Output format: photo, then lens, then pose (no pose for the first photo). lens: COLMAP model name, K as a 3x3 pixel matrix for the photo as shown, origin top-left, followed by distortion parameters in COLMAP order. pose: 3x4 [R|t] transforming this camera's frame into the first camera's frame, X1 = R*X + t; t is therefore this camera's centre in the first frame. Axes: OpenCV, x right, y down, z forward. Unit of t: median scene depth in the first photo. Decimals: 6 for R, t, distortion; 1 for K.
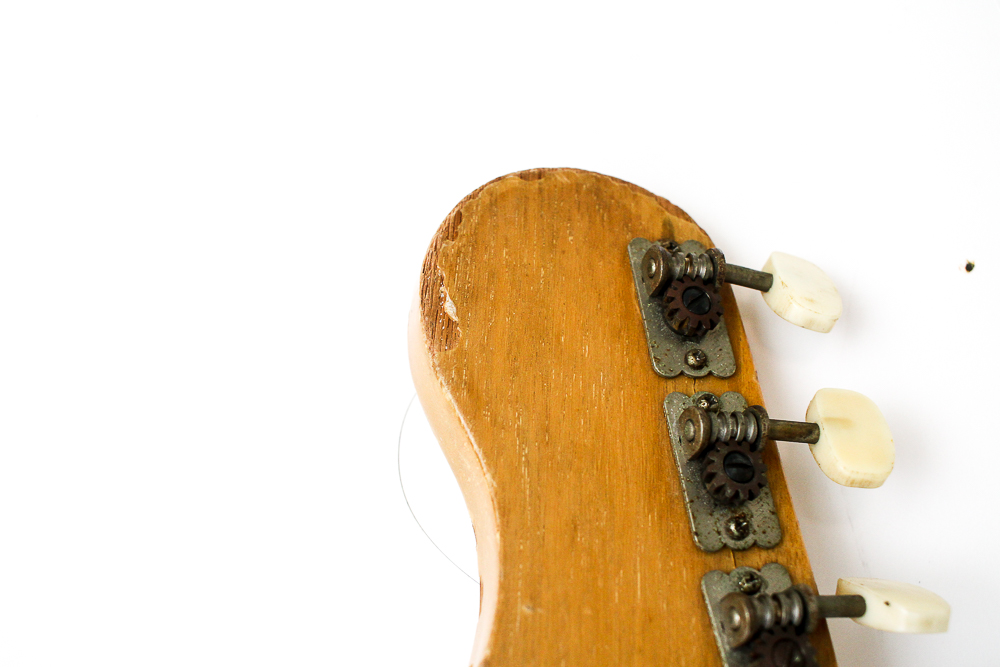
lens RADIAL K [[1161.2, 0, 499.0], [0, 1161.2, 333.1], [0, 0, 1]] dist [-0.097925, 0.000000]
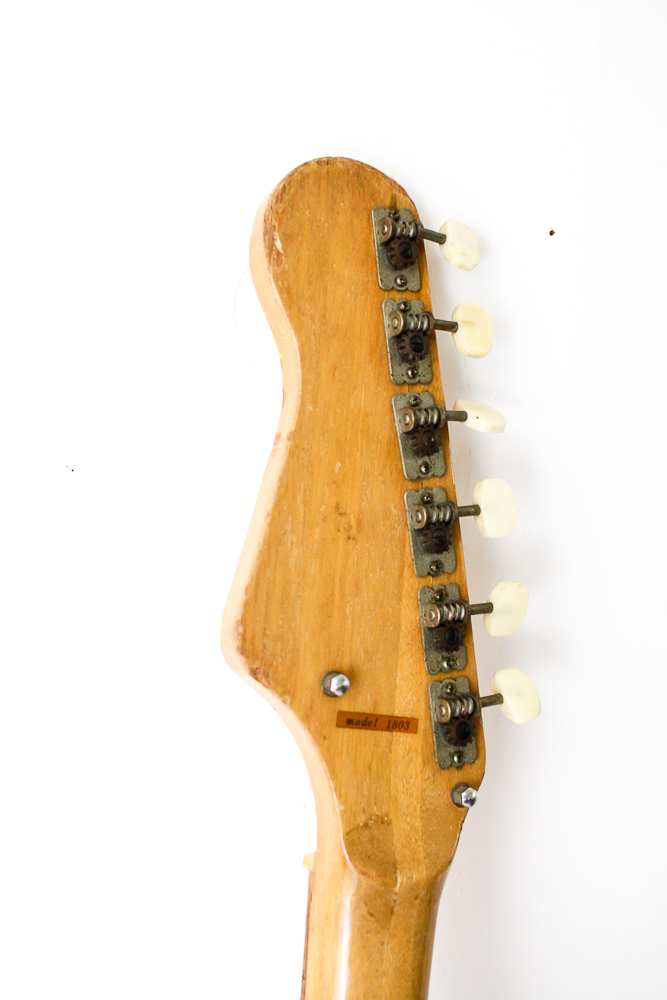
lens RADIAL K [[1161.2, 0, 338.5], [0, 1161.2, 492.1], [0, 0, 1]] dist [-0.097925, 0.000000]
pose [[0.975262, 0.052939, 0.214621, -0.326926], [-0.130542, 0.921450, 0.365908, -0.348624], [-0.178391, -0.384873, 0.905566, -0.853107]]
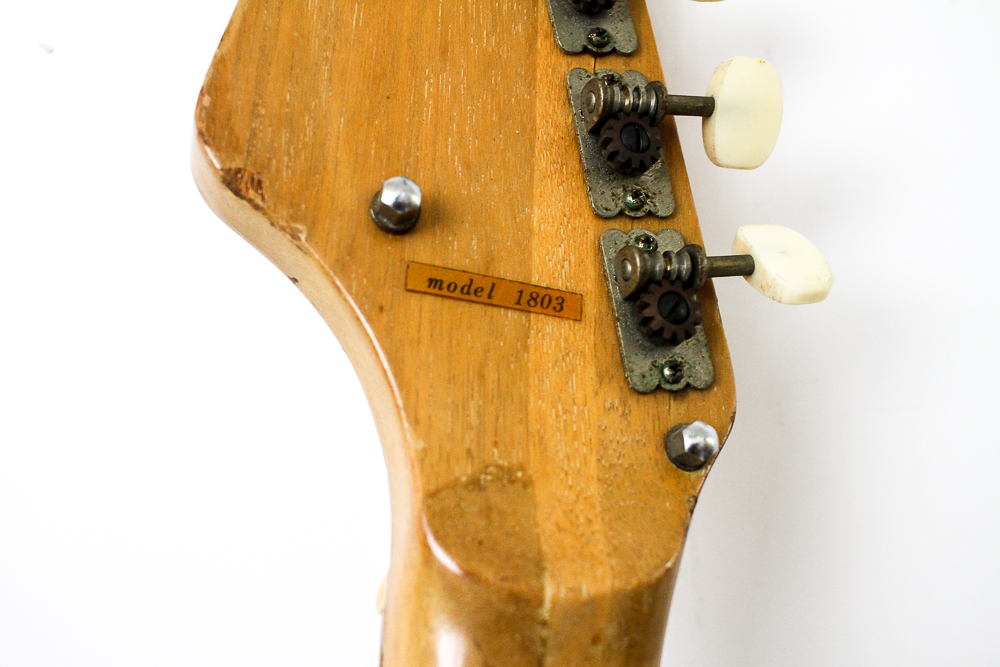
lens RADIAL K [[1161.2, 0, 489.9], [0, 1161.2, 338.8], [0, 0, 1]] dist [-0.097925, 0.000000]
pose [[0.998708, 0.003019, 0.050724, 0.095763], [-0.011674, 0.985163, 0.171221, 0.530460], [-0.049455, -0.171592, 0.983926, -0.260981]]
